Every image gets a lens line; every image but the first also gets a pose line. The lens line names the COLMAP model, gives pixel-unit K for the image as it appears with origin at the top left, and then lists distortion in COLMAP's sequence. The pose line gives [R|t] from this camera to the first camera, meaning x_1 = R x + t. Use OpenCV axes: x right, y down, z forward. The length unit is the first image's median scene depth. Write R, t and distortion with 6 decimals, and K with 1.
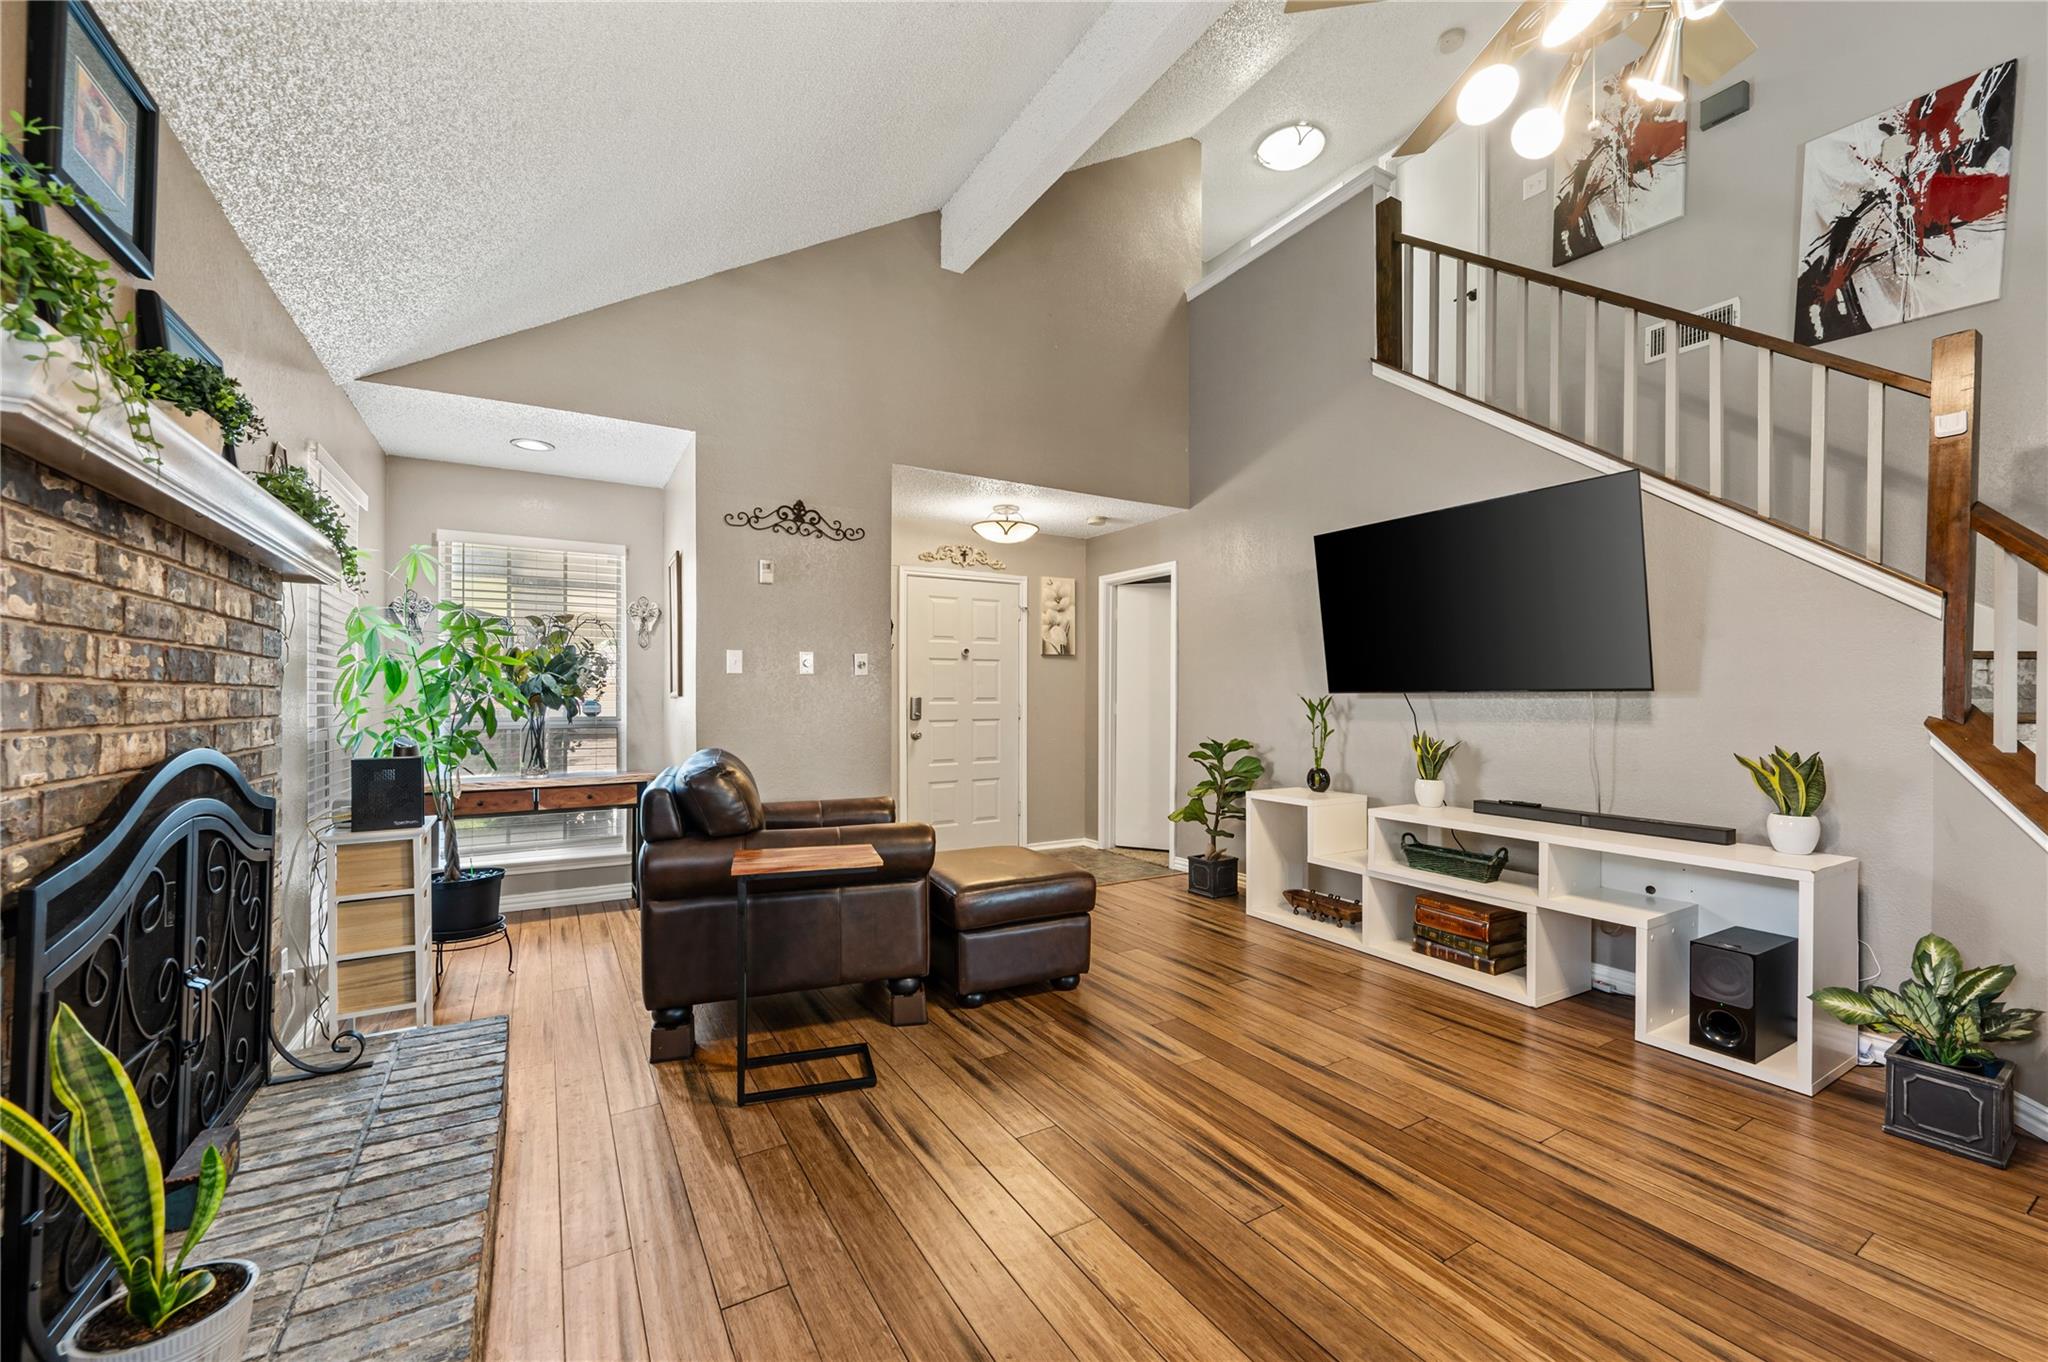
lens RADIAL K [[812.2, 0, 1033.2], [0, 812.2, 697.8], [0, 0, 1]] dist [-0.003206, 0.000275]
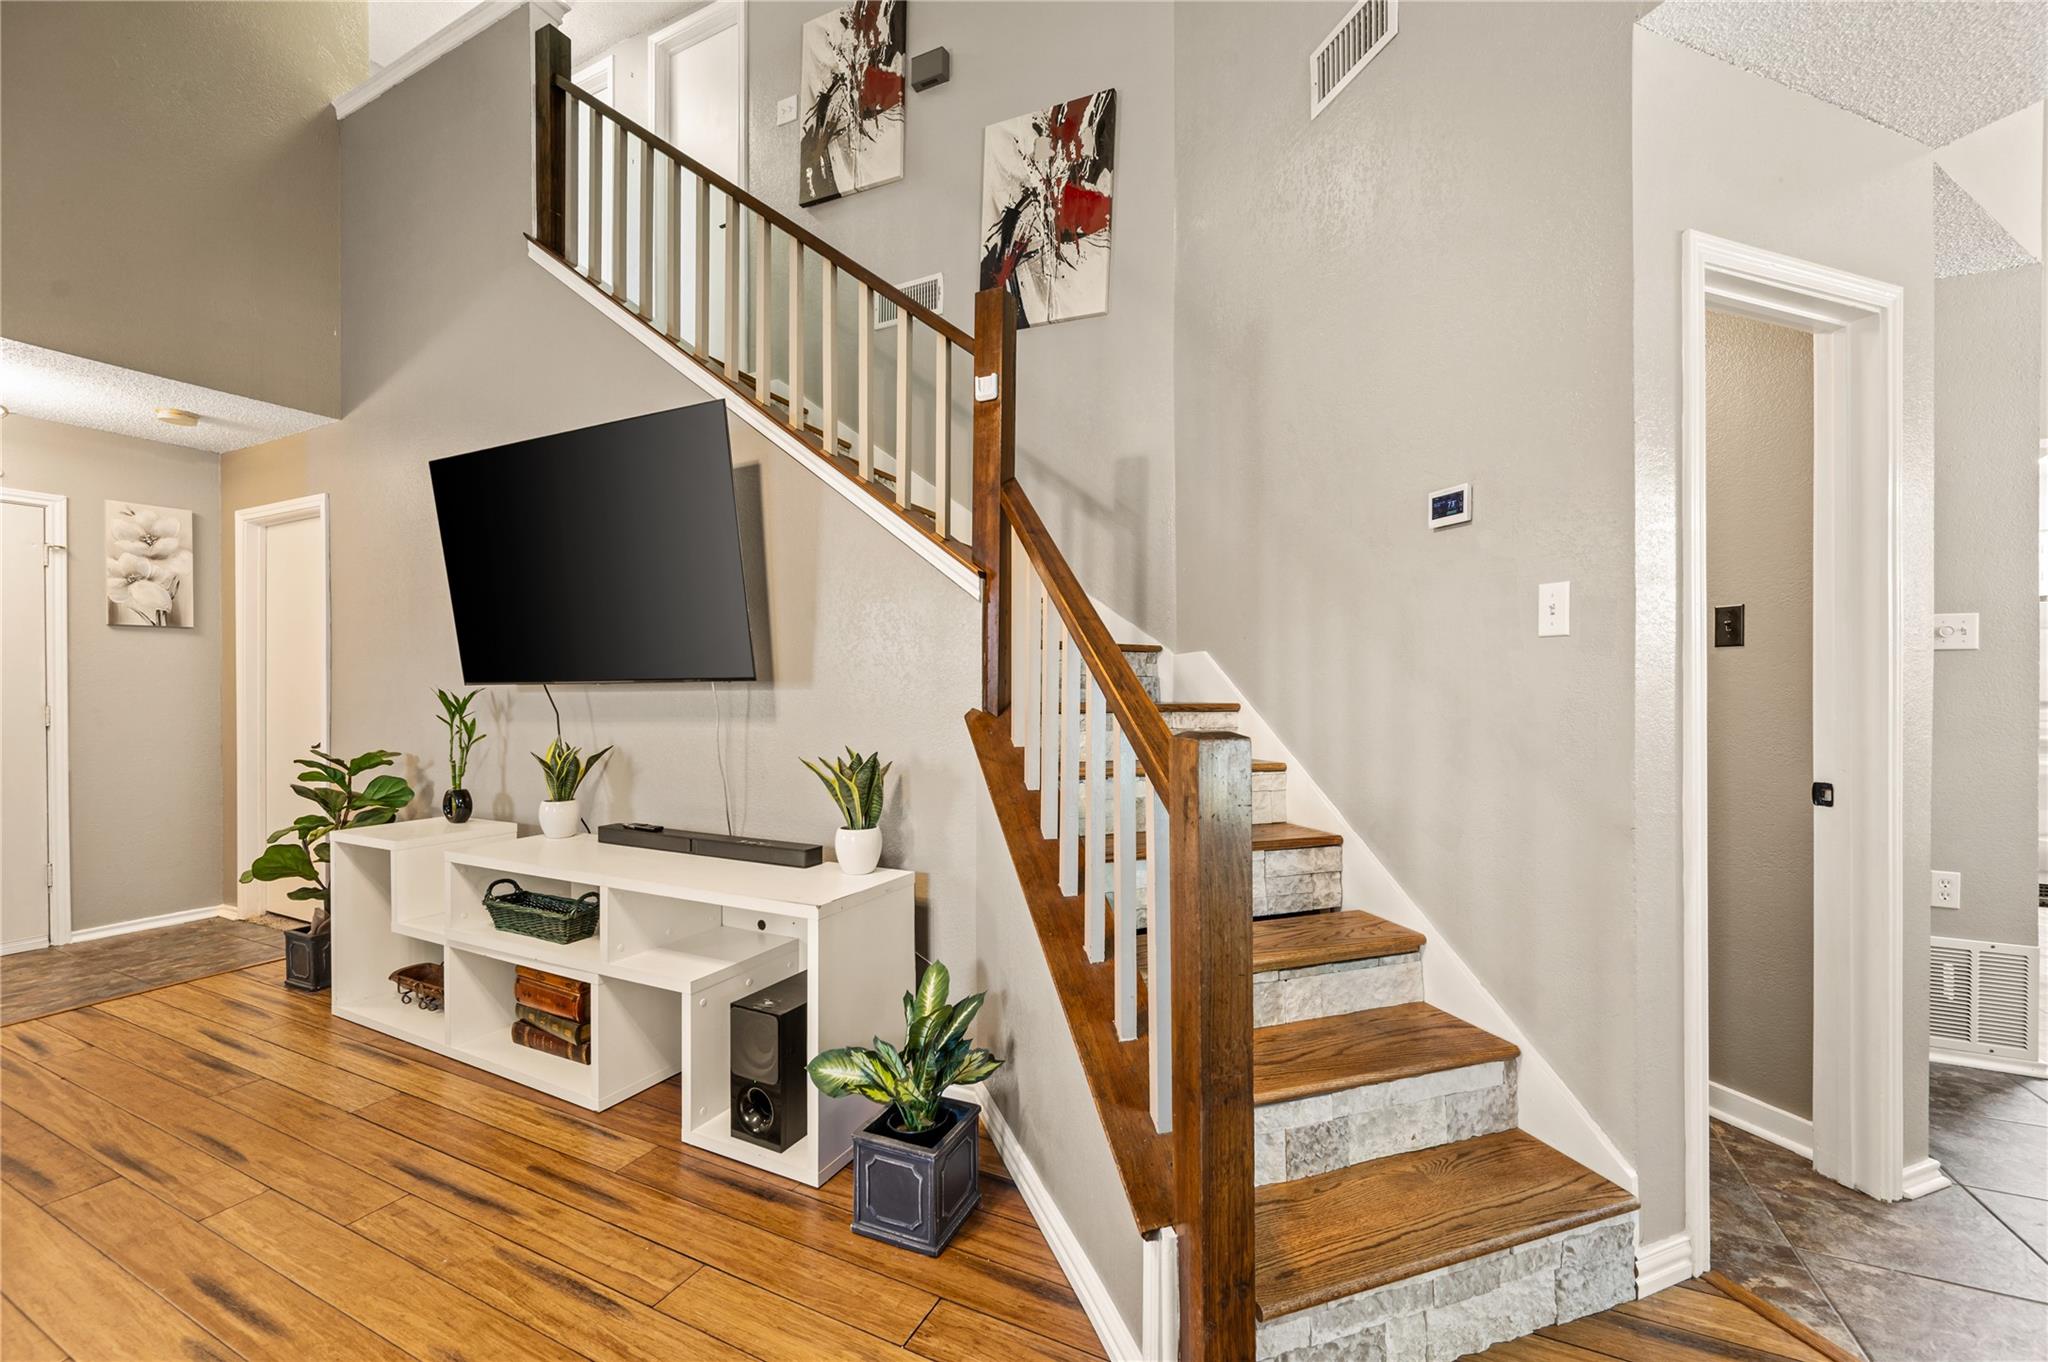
lens RADIAL K [[812.2, 0, 1044.0], [0, 812.2, 689.7], [0, 0, 1]] dist [-0.003206, 0.000275]
pose [[0.833972, -0.006185, 0.551773, 0.435571], [0.005088, 0.999981, 0.003519, -0.001689], [-0.551784, -0.000127, 0.833987, 0.127074]]
